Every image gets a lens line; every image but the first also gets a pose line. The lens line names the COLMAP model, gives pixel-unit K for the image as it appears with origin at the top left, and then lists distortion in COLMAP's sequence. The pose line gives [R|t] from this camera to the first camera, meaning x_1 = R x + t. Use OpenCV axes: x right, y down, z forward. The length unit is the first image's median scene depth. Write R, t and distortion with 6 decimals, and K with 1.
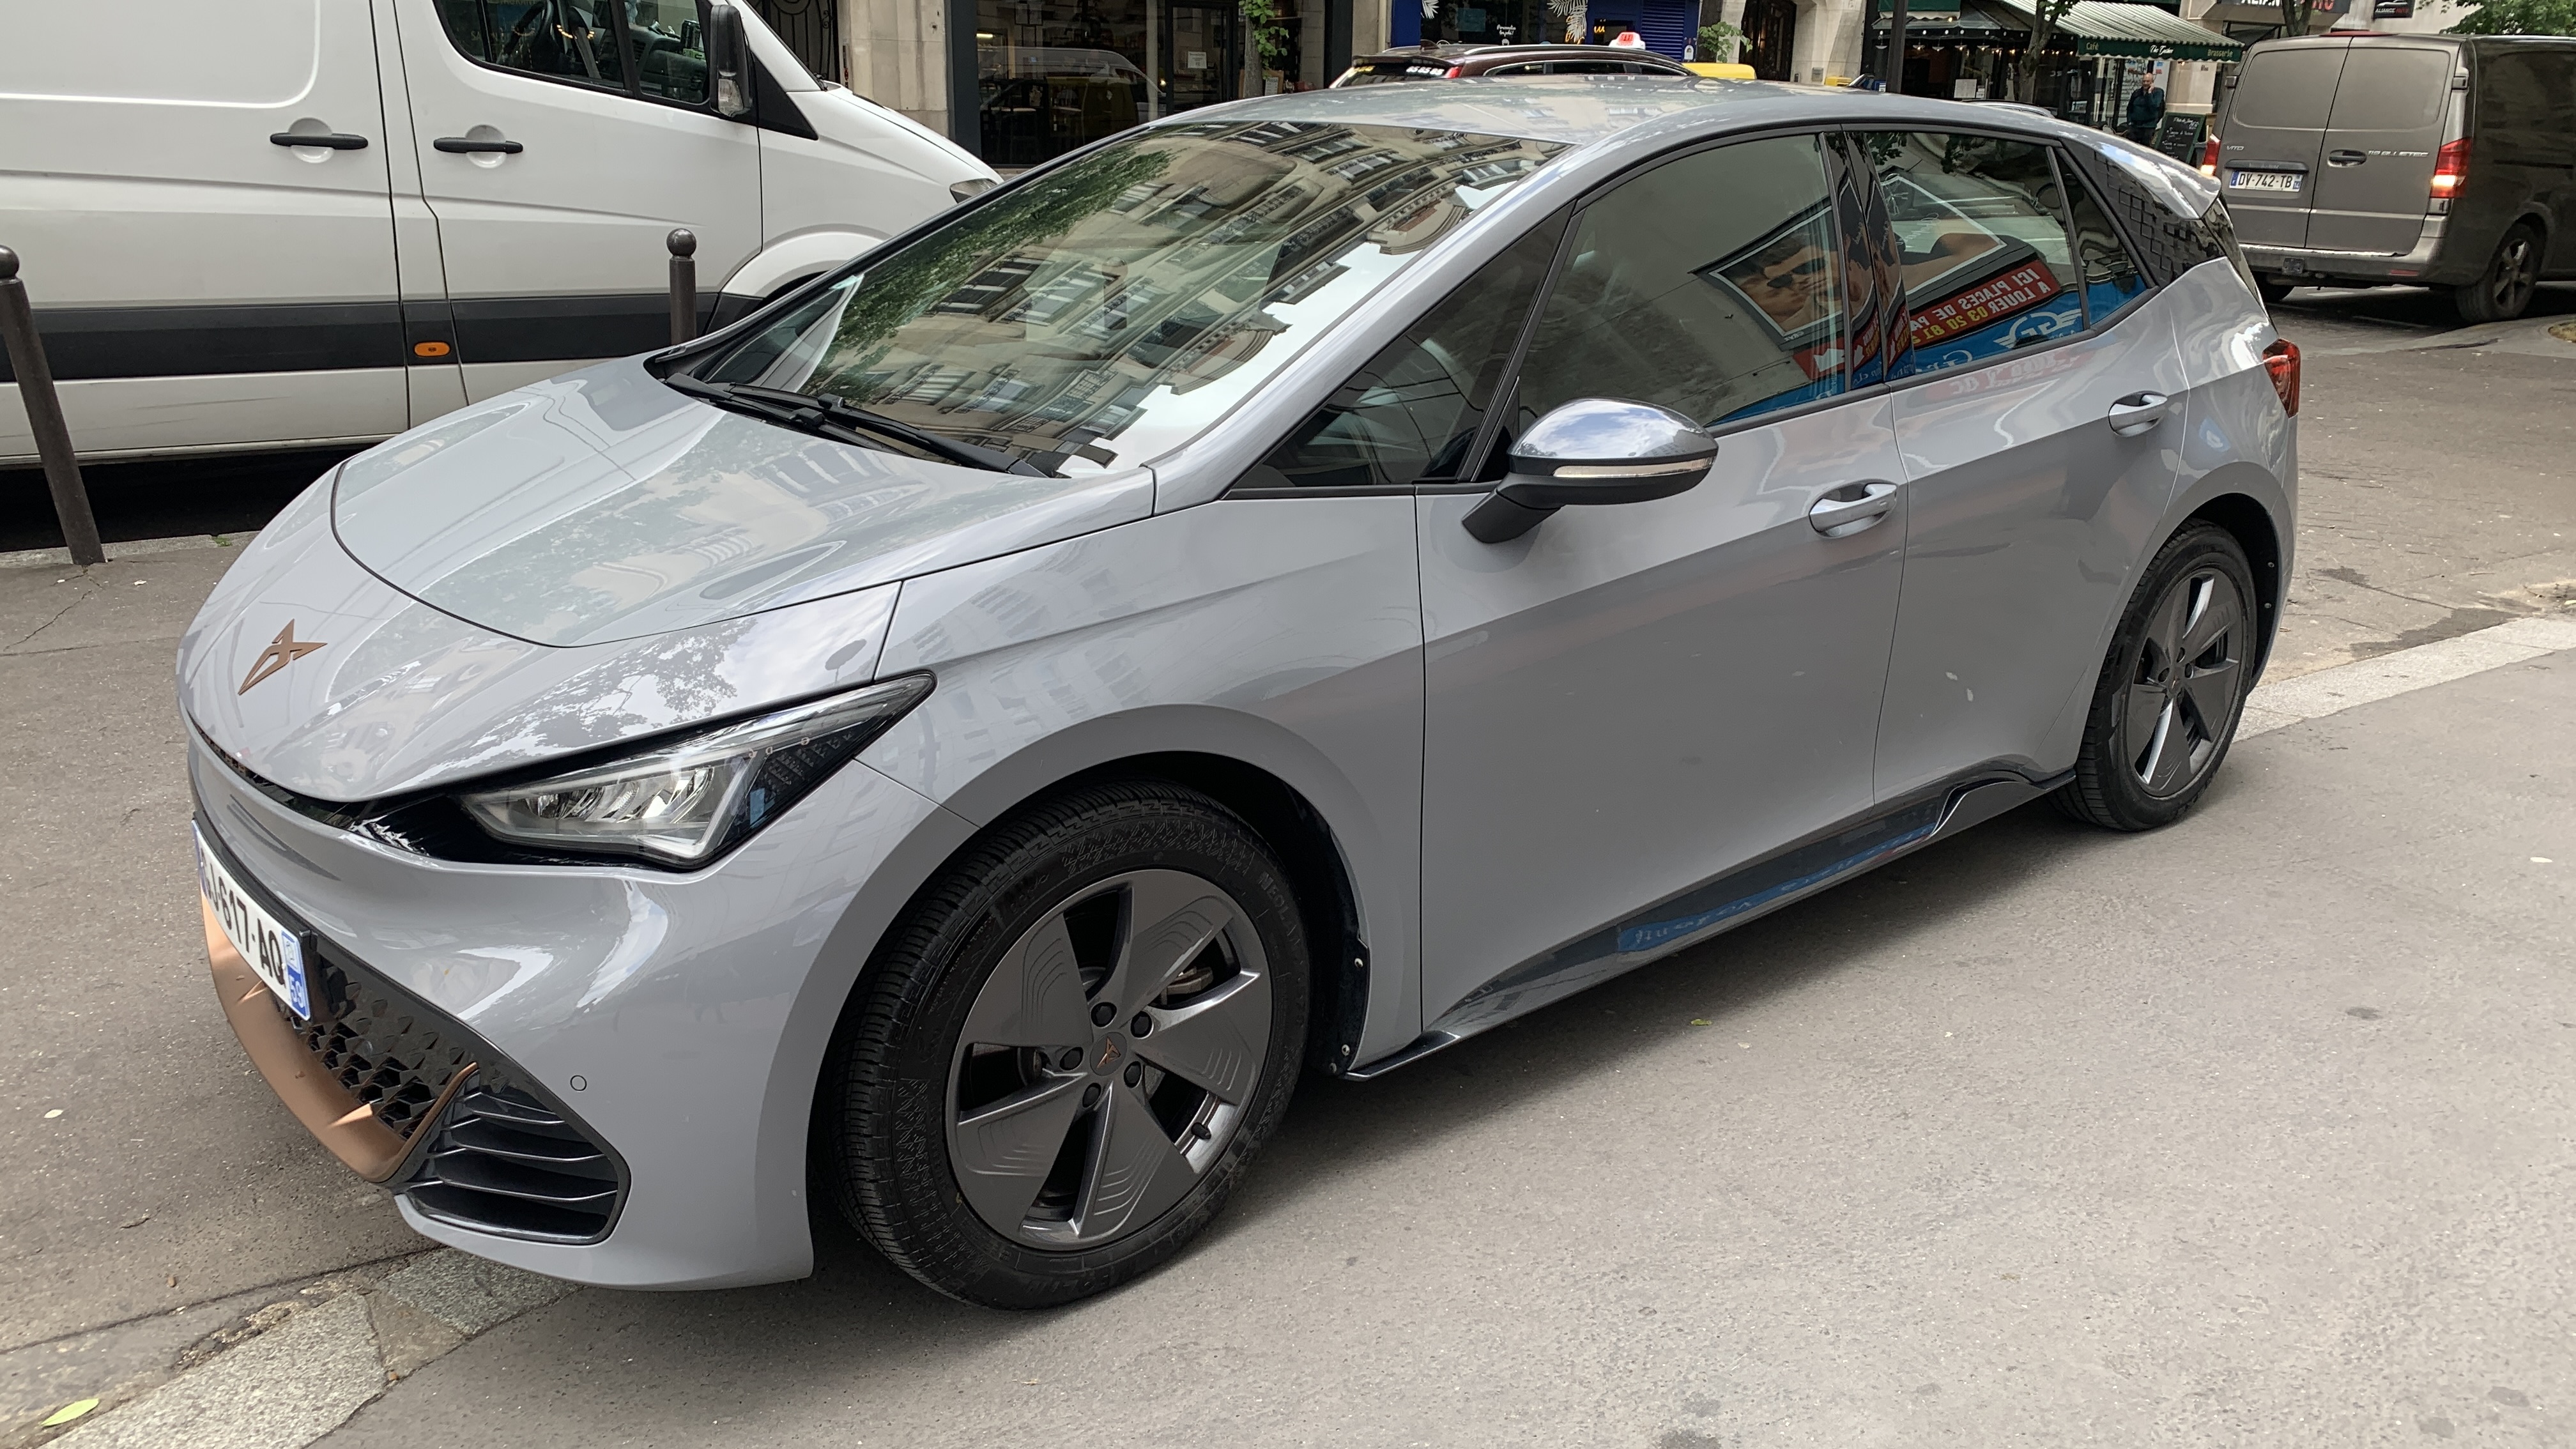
lens RADIAL K [[2039.1, 0, 1294.6], [0, 2039.1, 703.5], [0, 0, 1]] dist [0.041731, -0.049593]
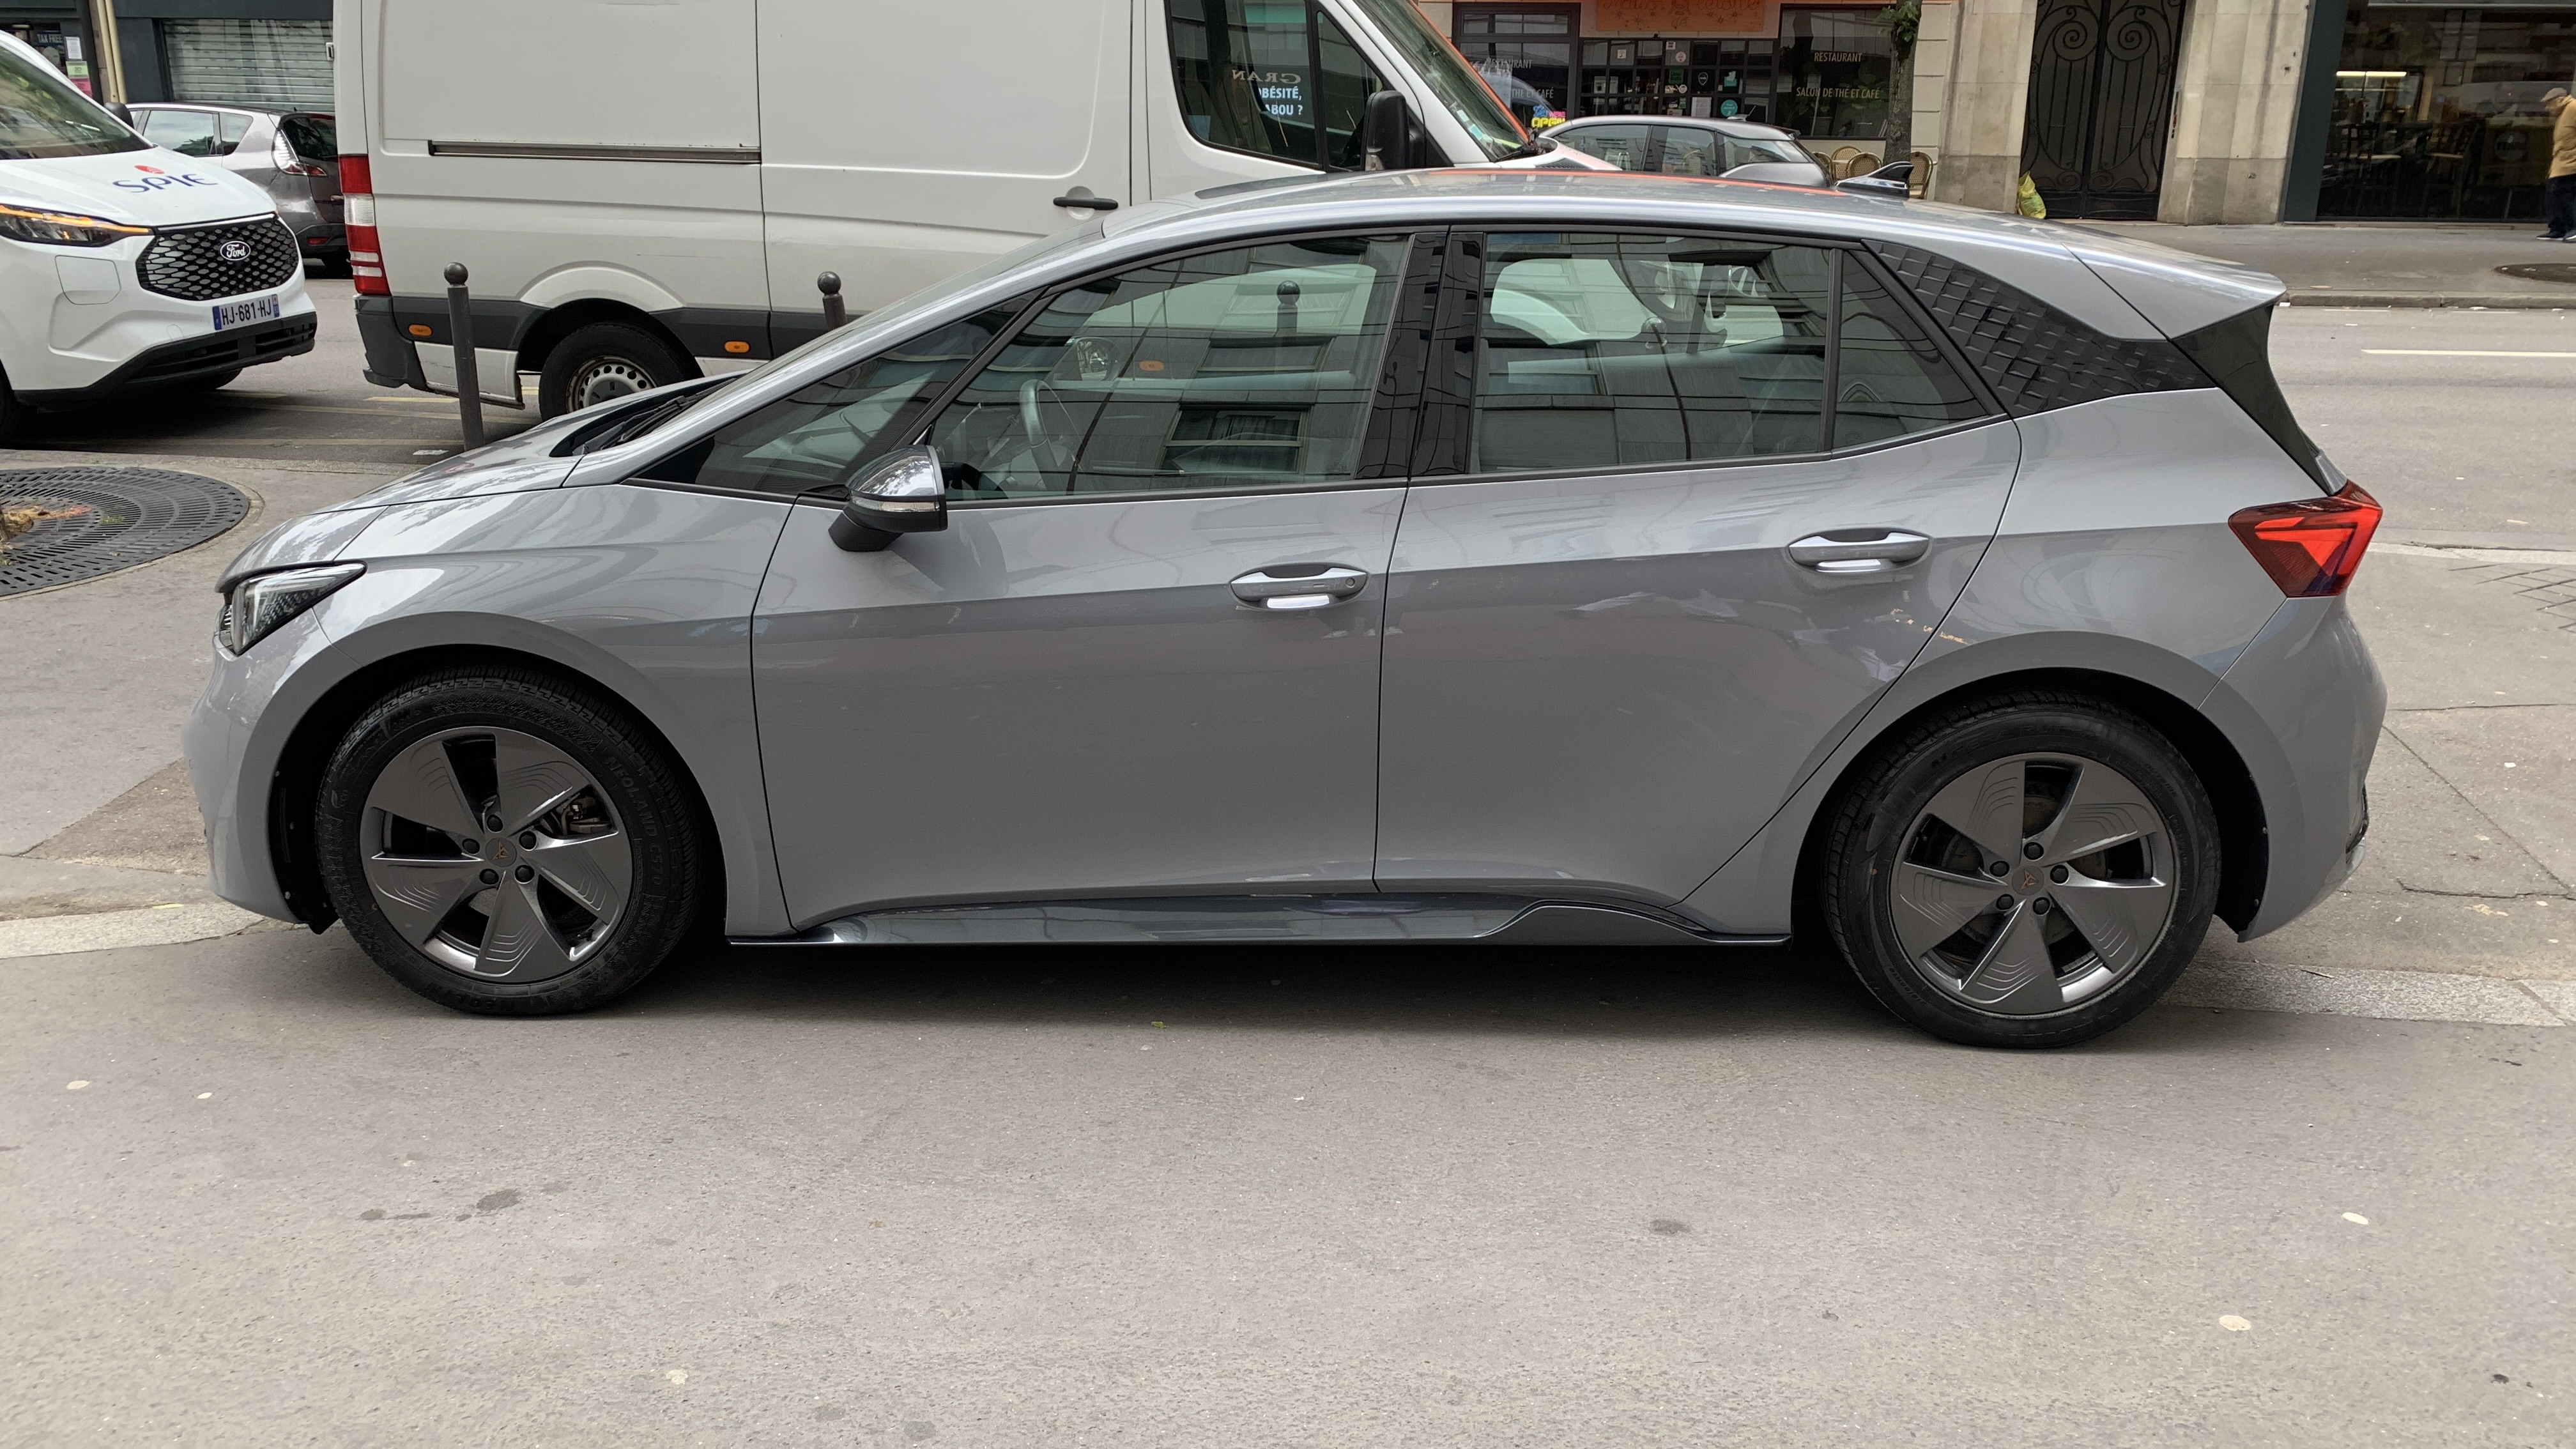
lens RADIAL K [[2039.1, 0, 1294.6], [0, 2039.1, 703.5], [0, 0, 1]] dist [0.041731, -0.049593]
pose [[0.725053, 0.178584, -0.665136, 0.898096], [-0.190131, 0.980166, 0.055908, -0.085850], [0.661928, 0.085927, 0.744626, 0.197306]]
